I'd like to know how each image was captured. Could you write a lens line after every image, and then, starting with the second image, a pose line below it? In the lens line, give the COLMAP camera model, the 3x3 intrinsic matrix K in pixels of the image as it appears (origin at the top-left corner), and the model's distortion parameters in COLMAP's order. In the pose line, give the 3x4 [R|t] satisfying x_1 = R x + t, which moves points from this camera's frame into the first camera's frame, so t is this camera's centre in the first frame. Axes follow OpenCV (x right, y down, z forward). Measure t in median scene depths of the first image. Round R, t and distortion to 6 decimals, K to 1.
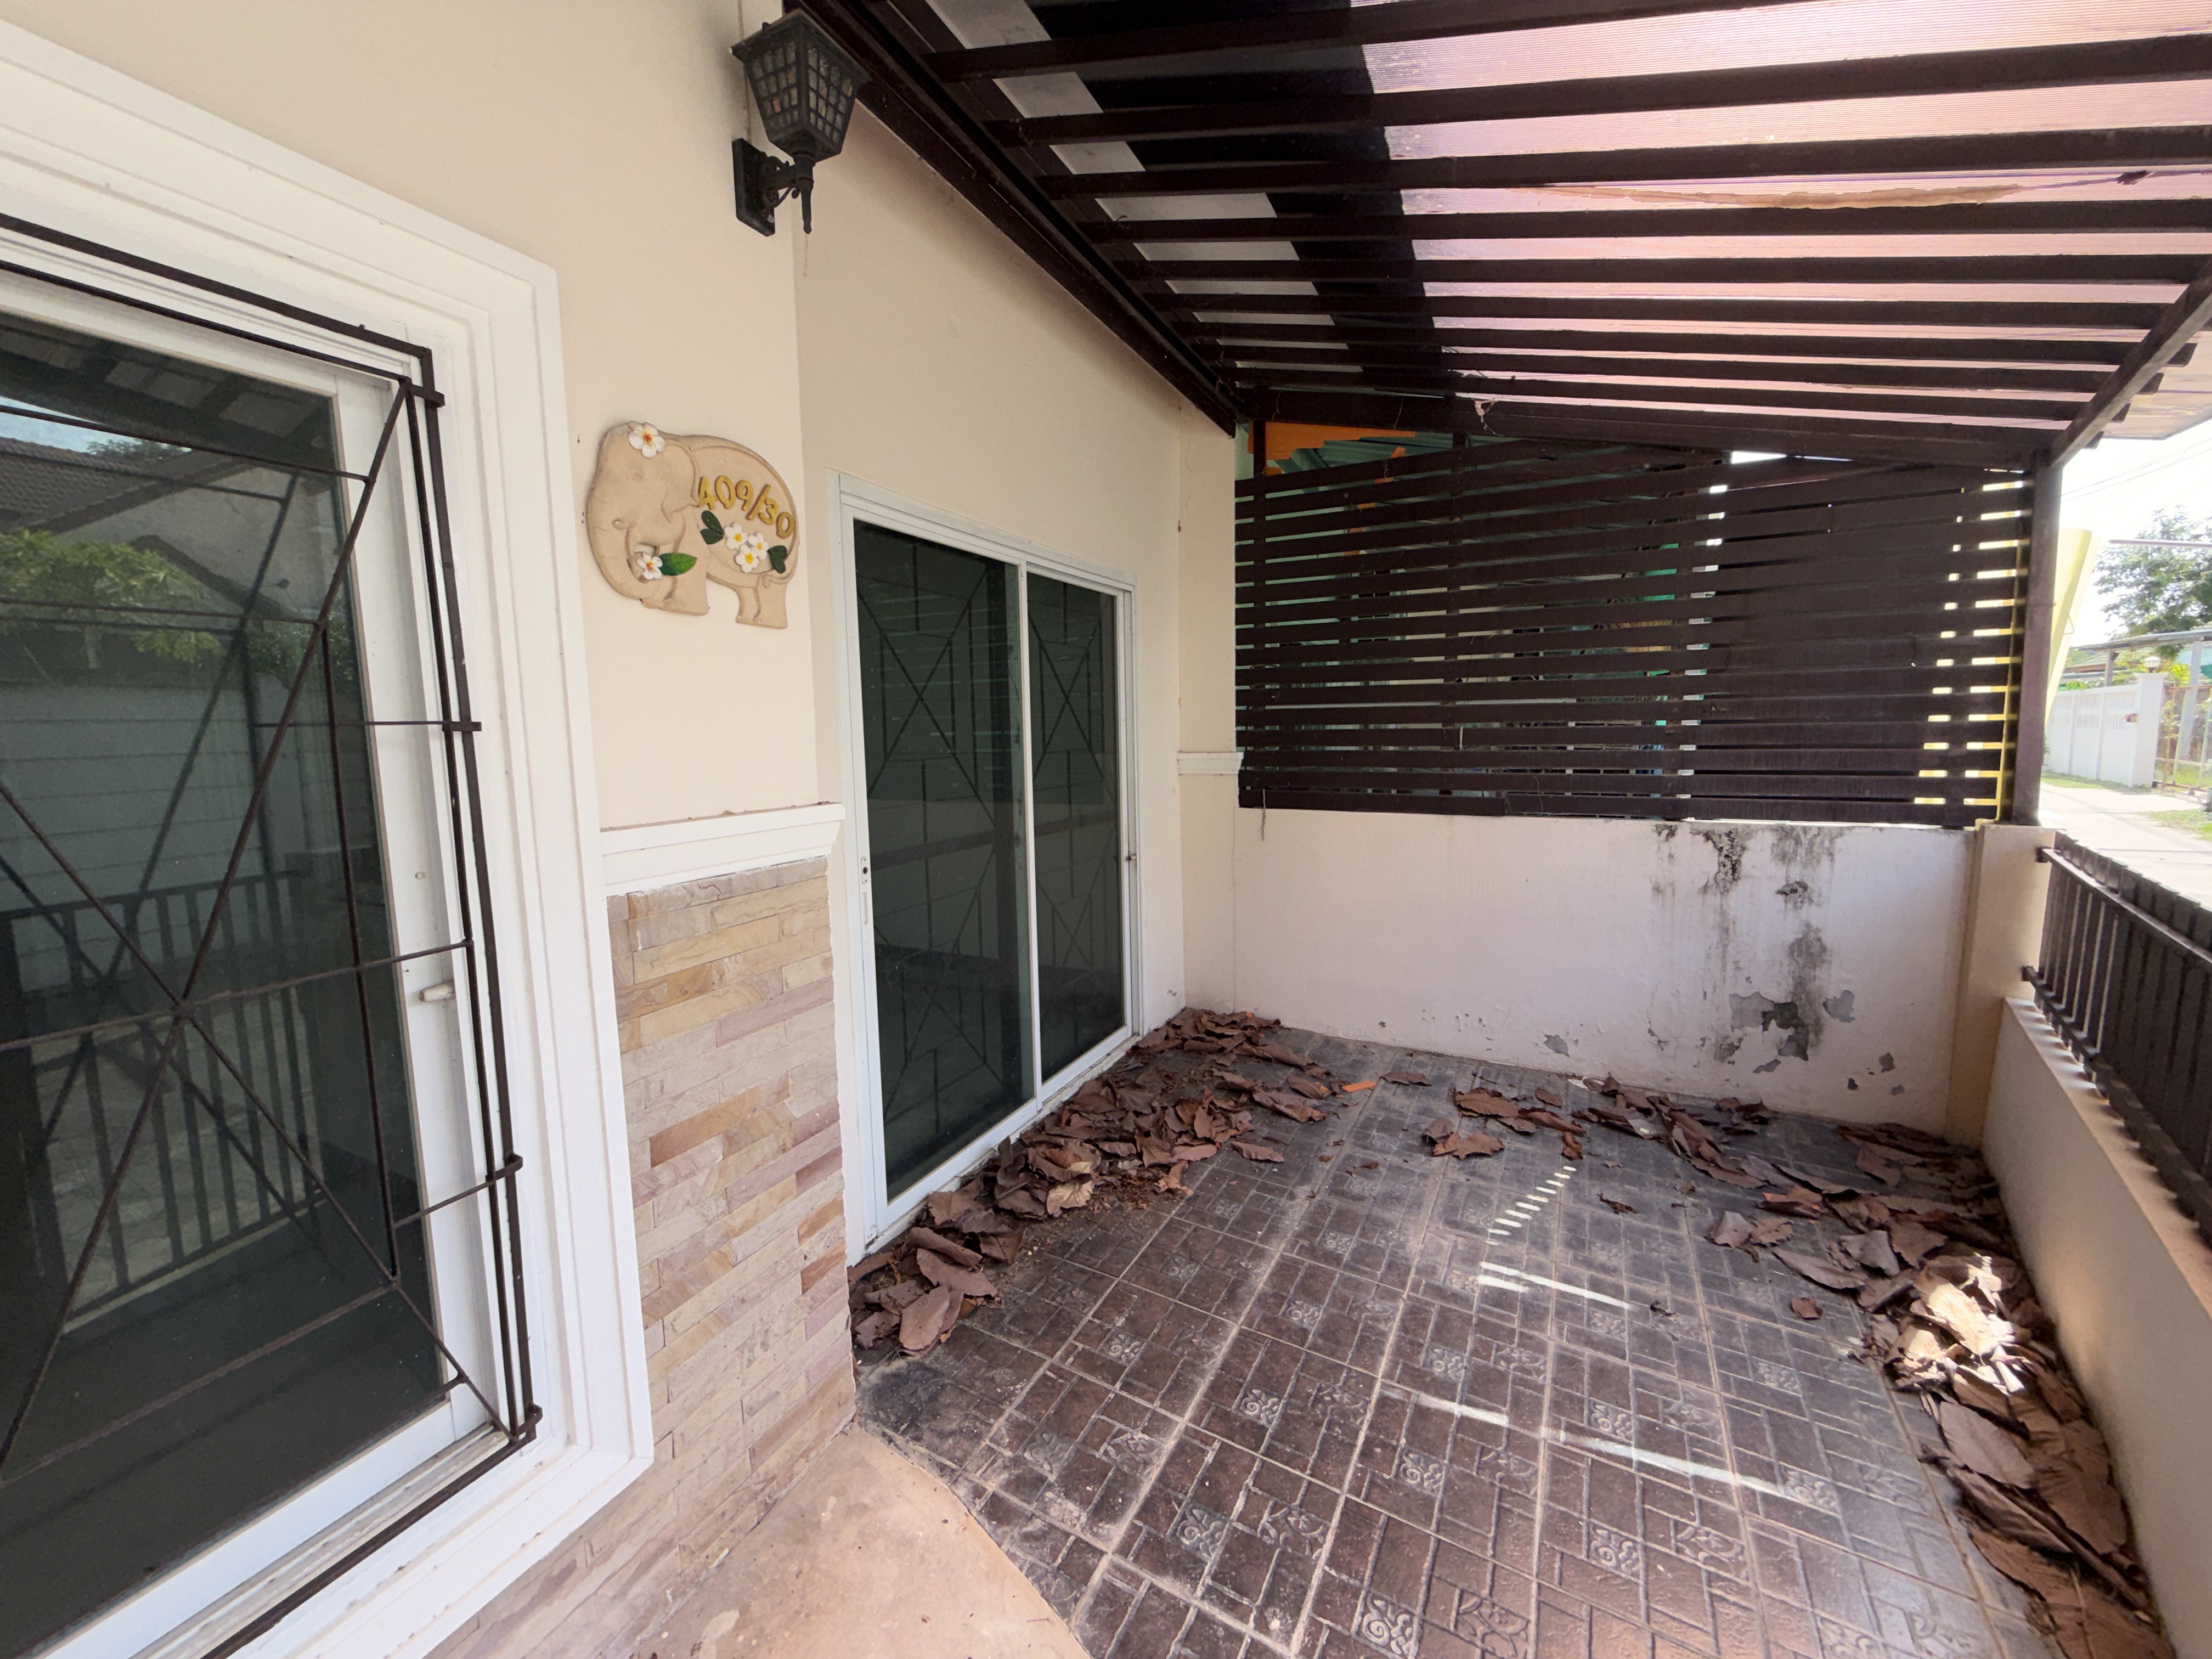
lens RADIAL K [[885.9, 0, 1101.4], [0, 885.9, 832.4], [0, 0, 1]] dist [-0.000538, 0.000117]
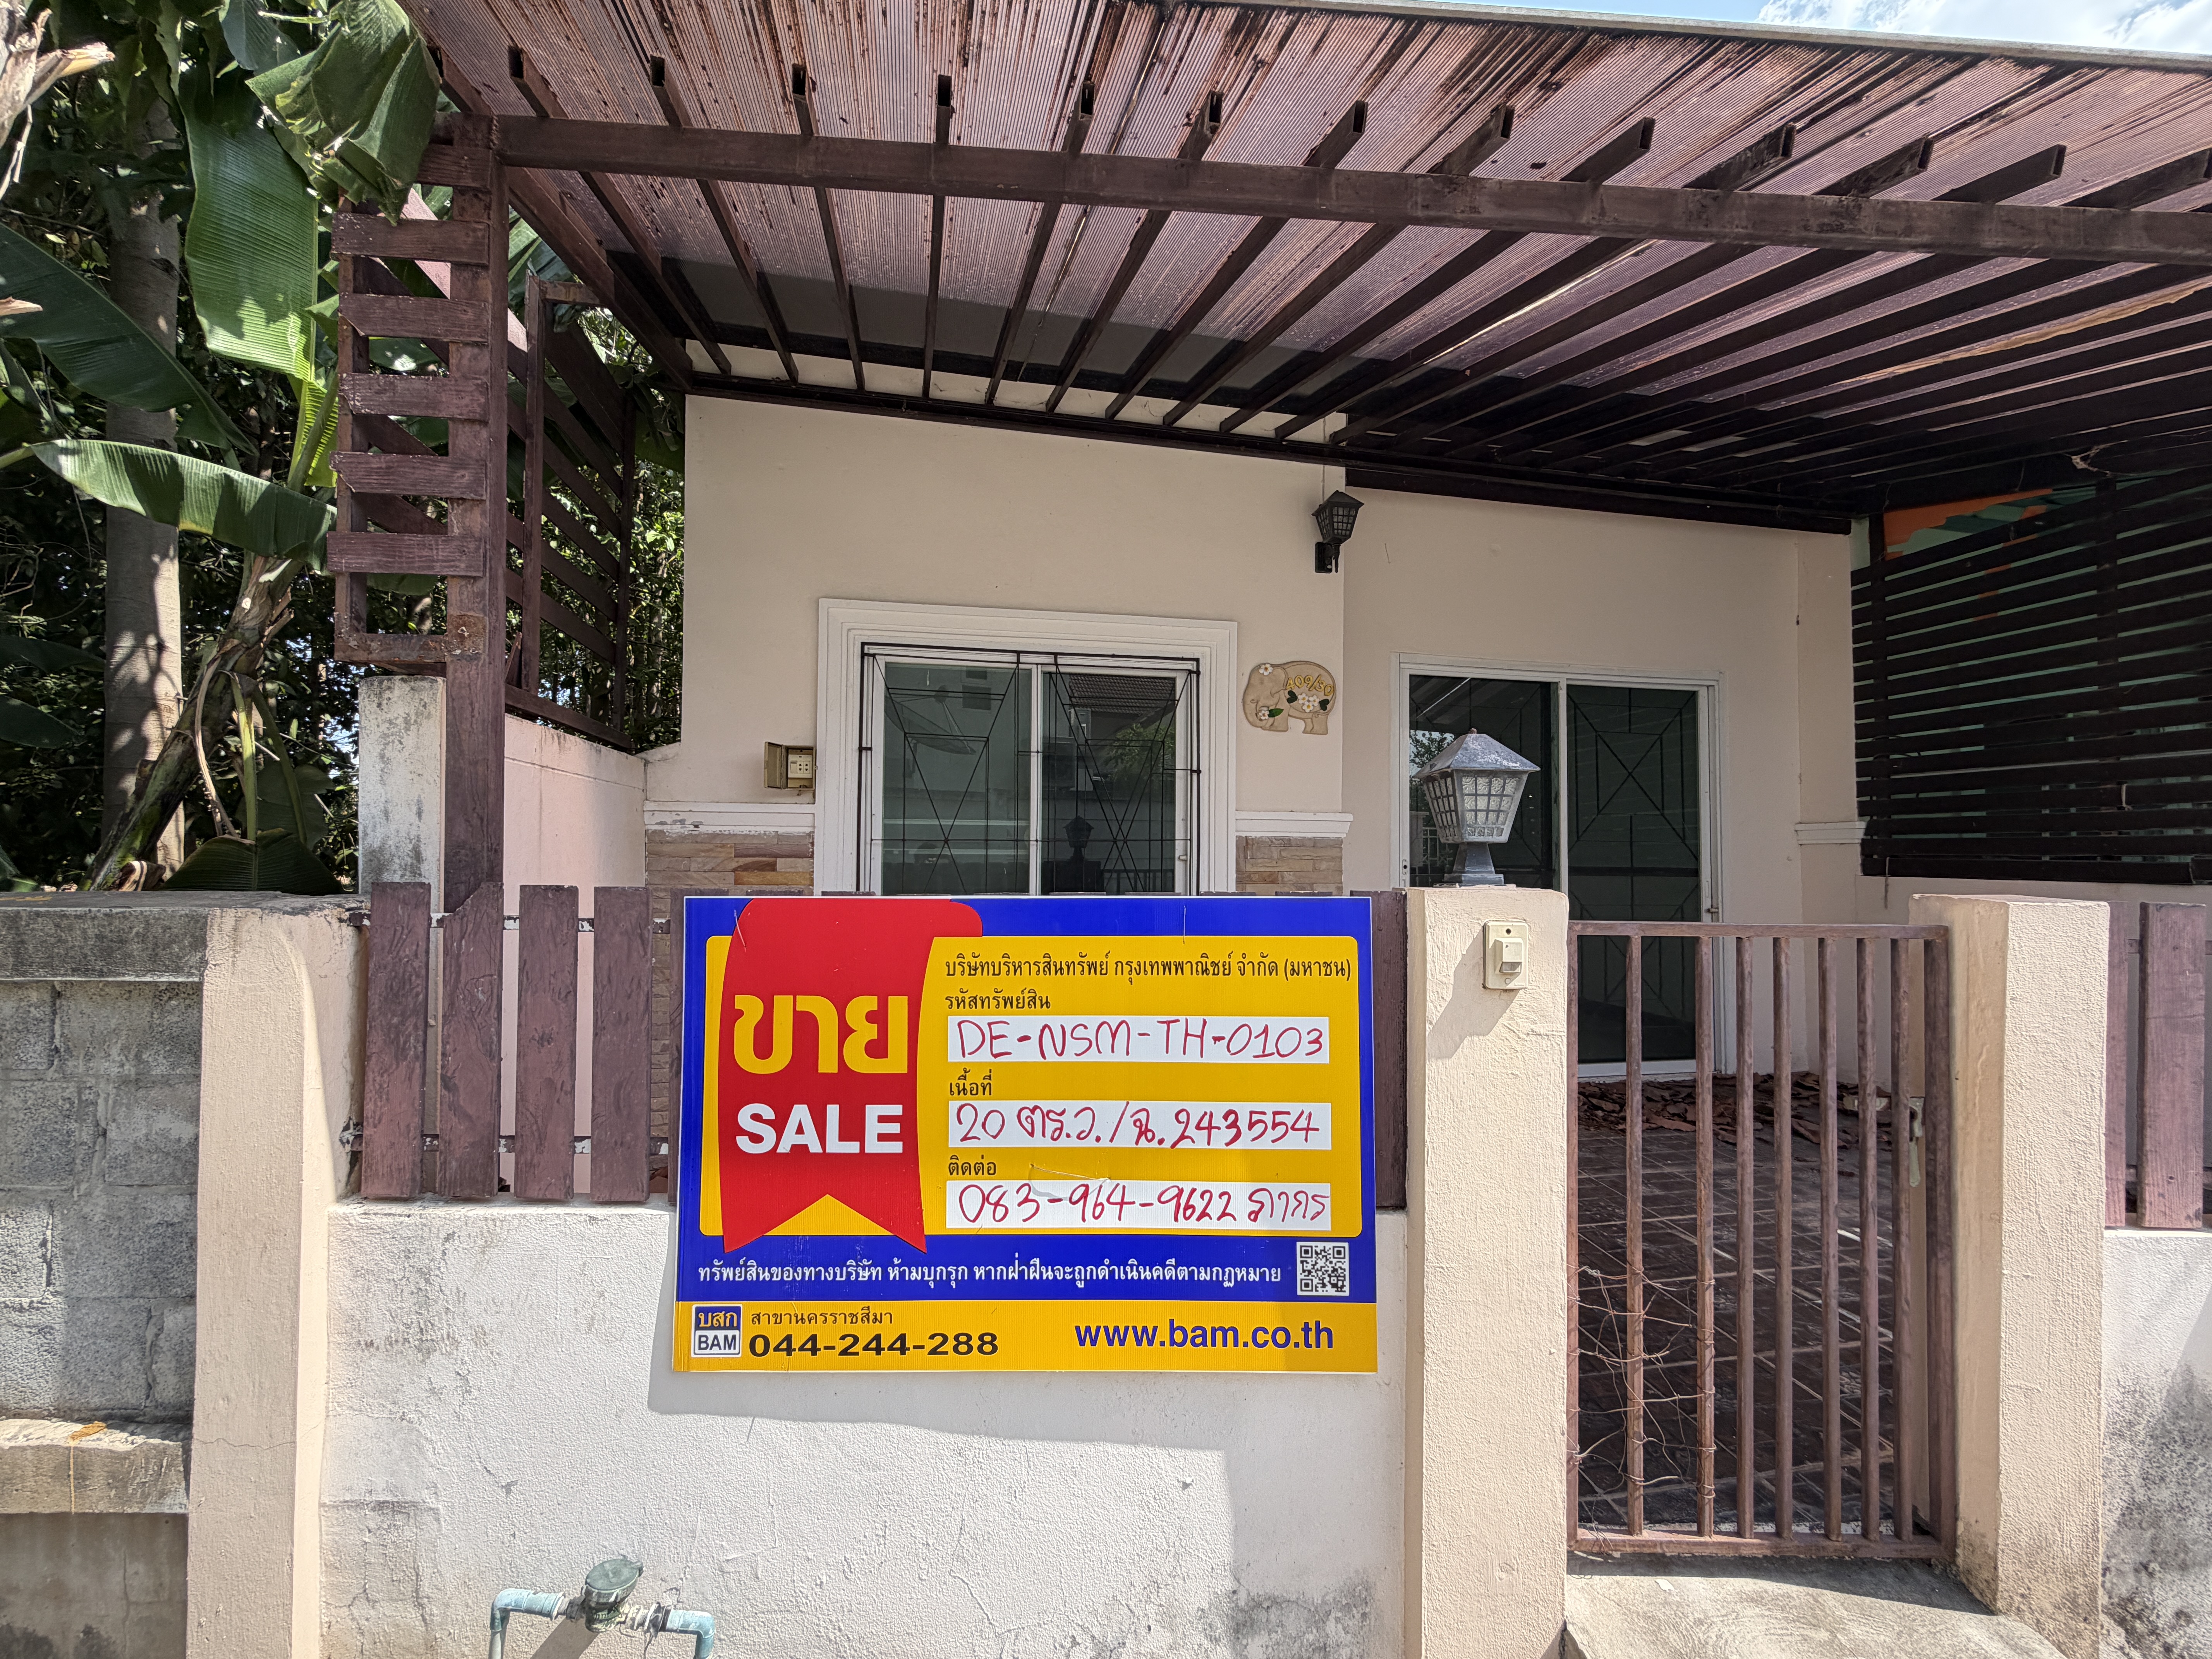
lens RADIAL K [[885.9, 0, 1101.4], [0, 885.9, 832.4], [0, 0, 1]] dist [-0.000538, 0.000117]
pose [[0.610896, 0.001315, -0.791710, 1.106148], [-0.113967, 0.989730, -0.086294, 0.285352], [0.783466, 0.142945, 0.604771, -0.802976]]
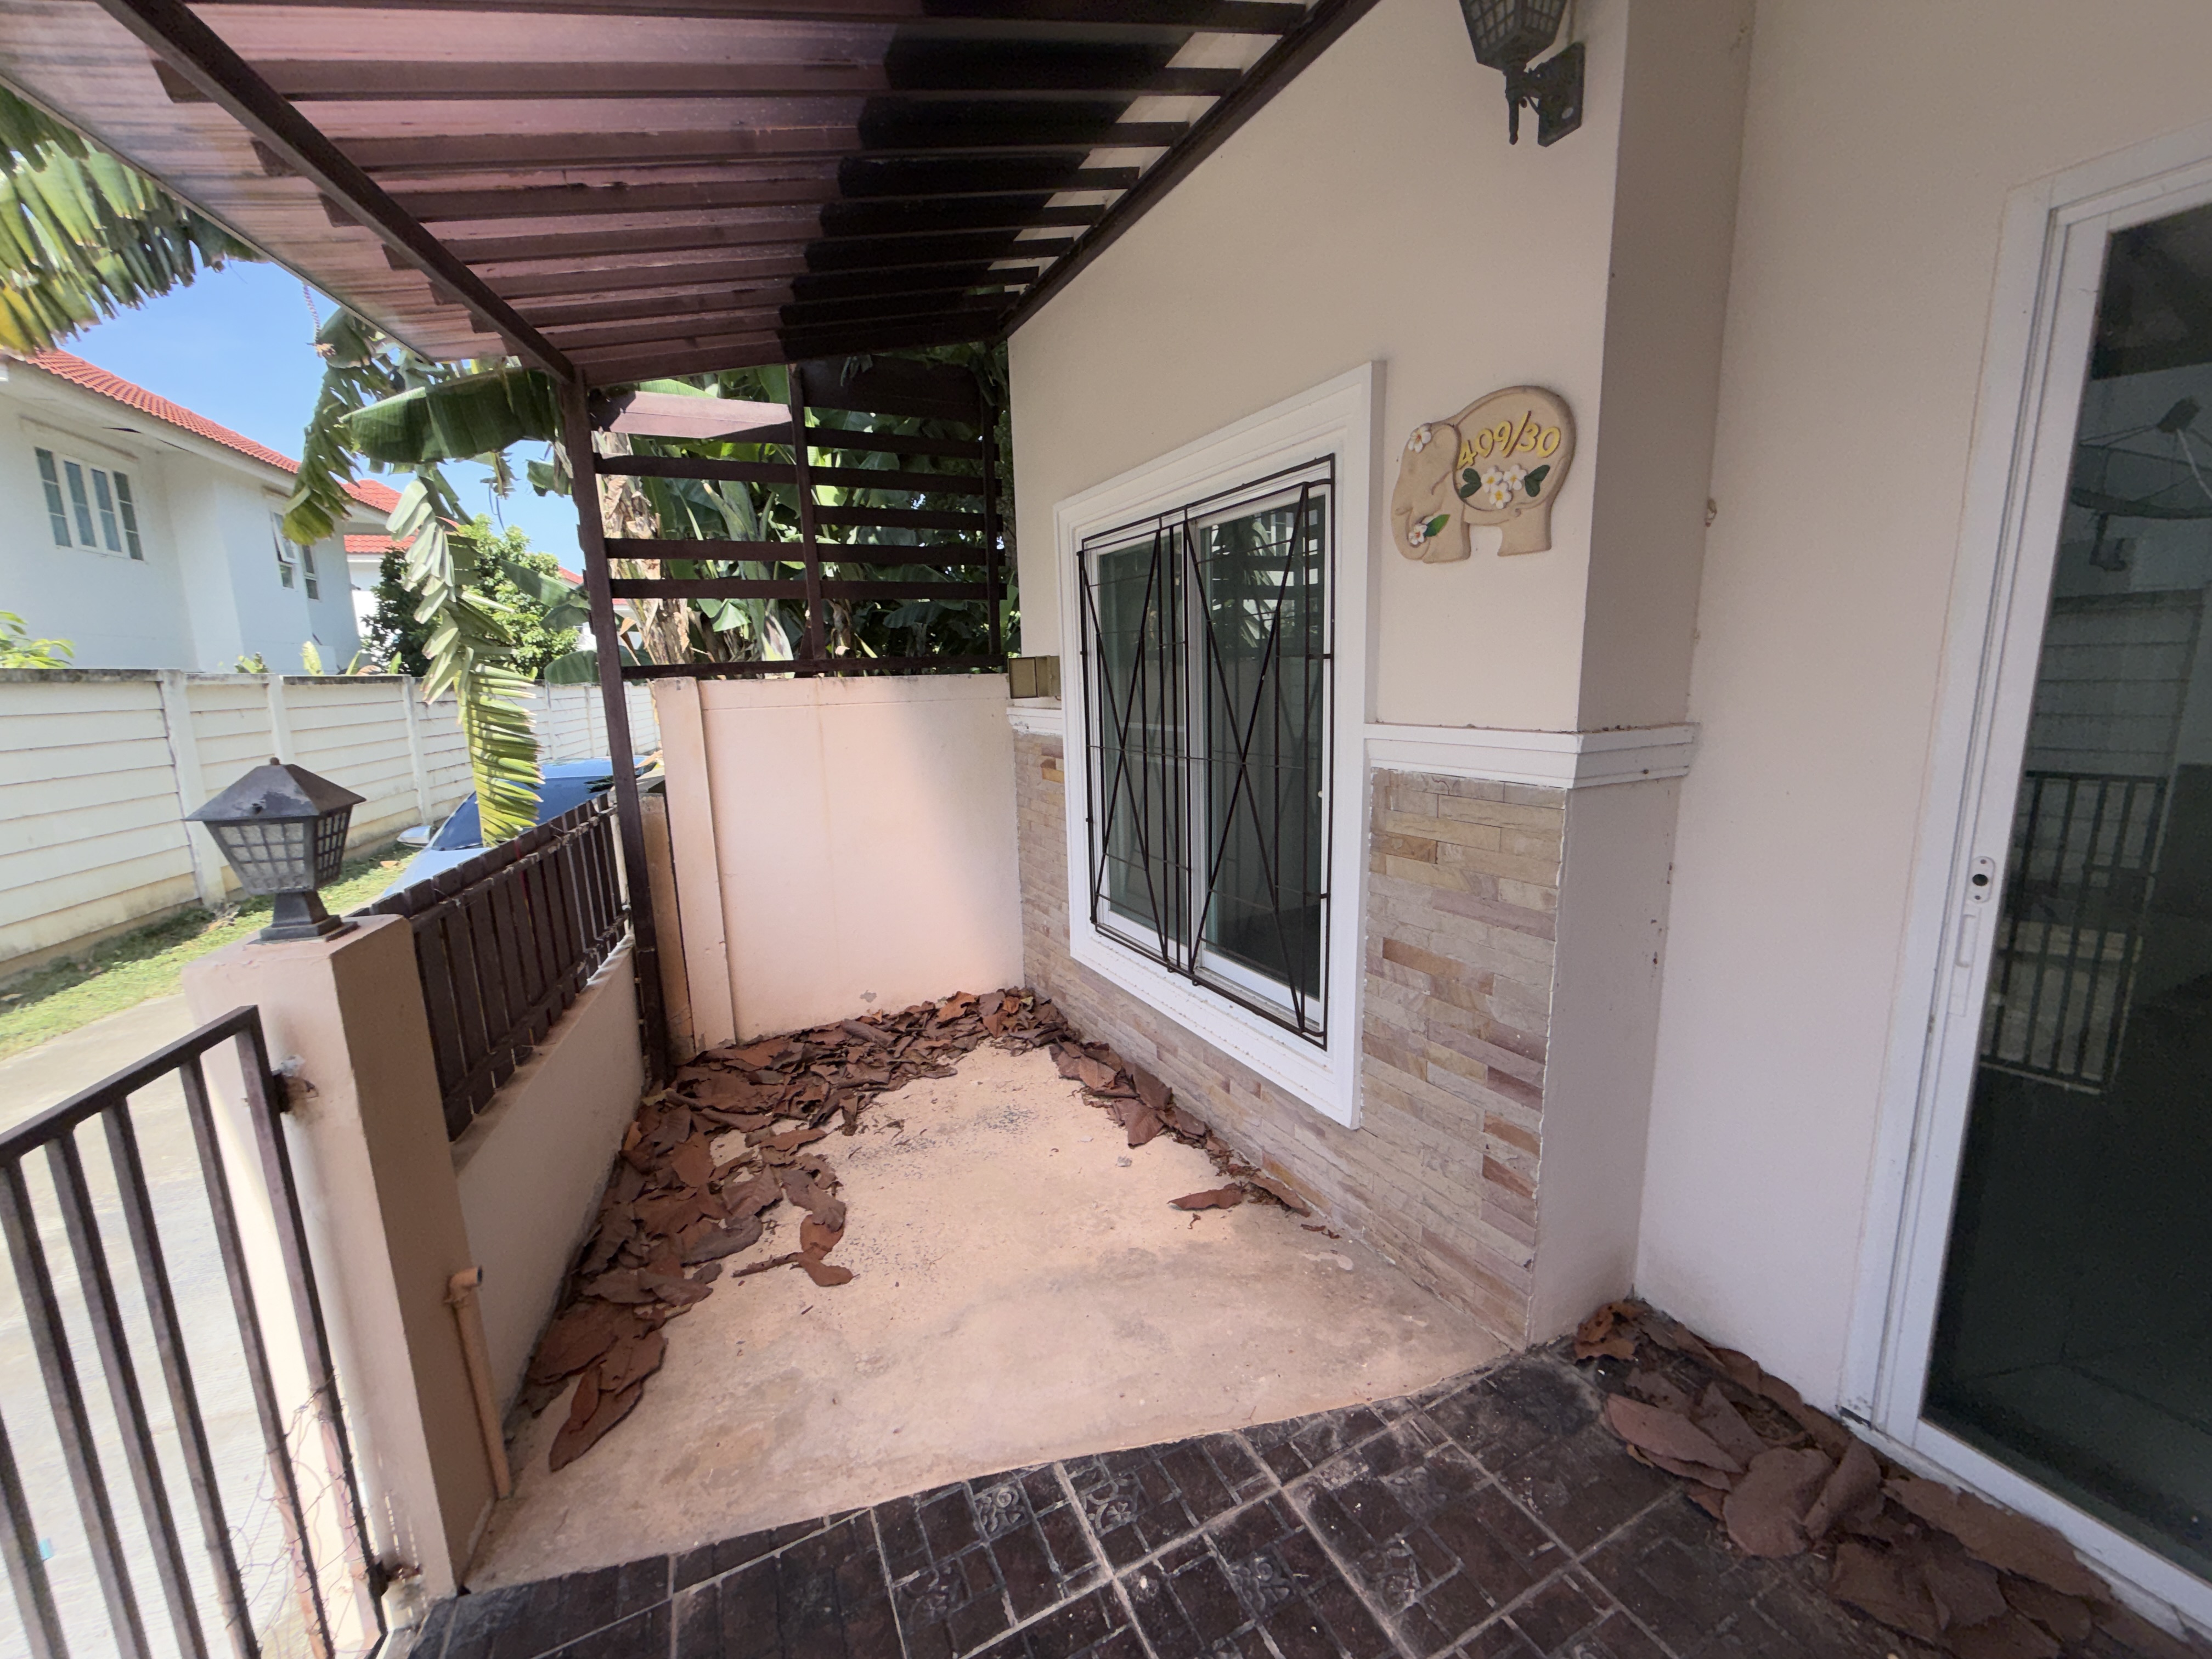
lens RADIAL K [[880.8, 0, 1098.4], [0, 880.8, 829.2], [0, 0, 1]] dist [0.001585, 0.000385]
pose [[-0.590386, 0.175644, -0.787778, 0.783651], [-0.056890, 0.964551, 0.257693, -0.156703], [0.805113, 0.196955, -0.559465, 1.232094]]
